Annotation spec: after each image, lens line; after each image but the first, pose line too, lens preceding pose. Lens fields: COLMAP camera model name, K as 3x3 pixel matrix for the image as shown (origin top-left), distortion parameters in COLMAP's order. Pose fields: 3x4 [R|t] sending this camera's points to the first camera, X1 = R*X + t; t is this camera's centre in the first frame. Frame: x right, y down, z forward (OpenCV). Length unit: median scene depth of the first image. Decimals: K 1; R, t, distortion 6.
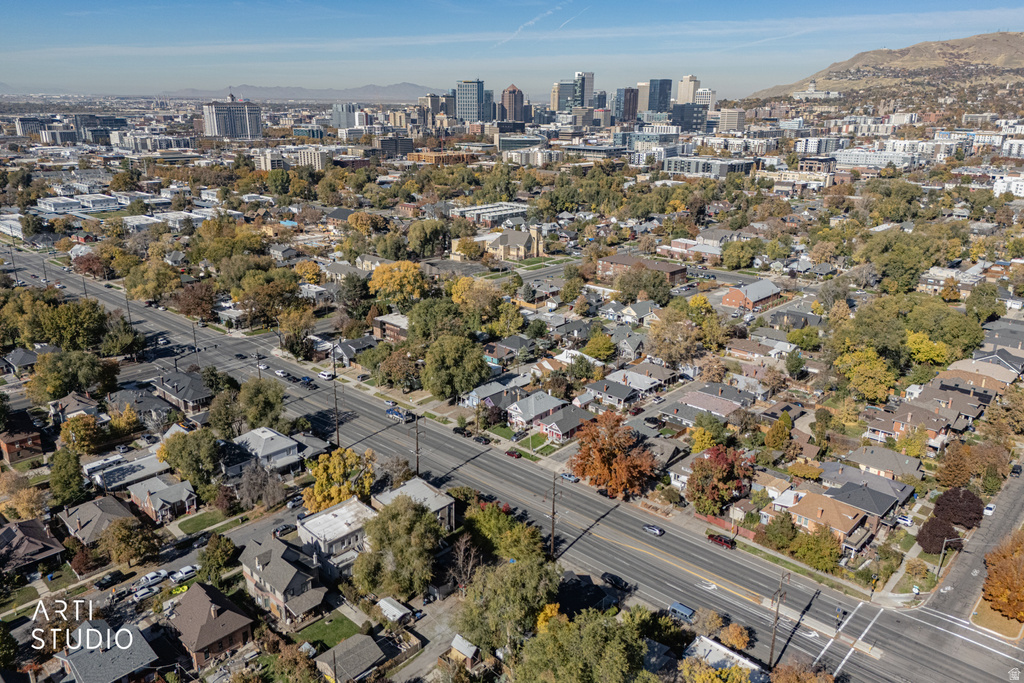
lens RADIAL K [[725.4, 0, 512.0], [0, 725.4, 341.5], [0, 0, 1]] dist [-0.003034, -0.009016]
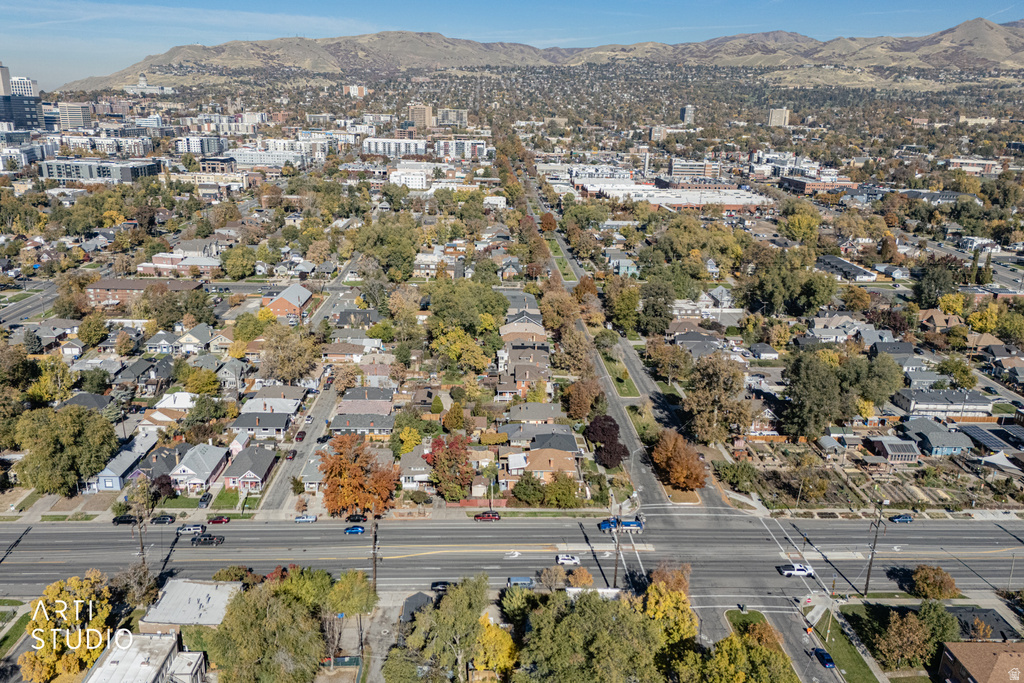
lens RADIAL K [[759.2, 0, 512.0], [0, 759.2, 341.5], [0, 0, 1]] dist [0.060160, -0.083632]
pose [[0.687931, -0.187178, 0.701224, -0.185231], [0.195349, 0.978269, 0.069483, -0.022779], [-0.698992, 0.089184, 0.709547, 0.060560]]
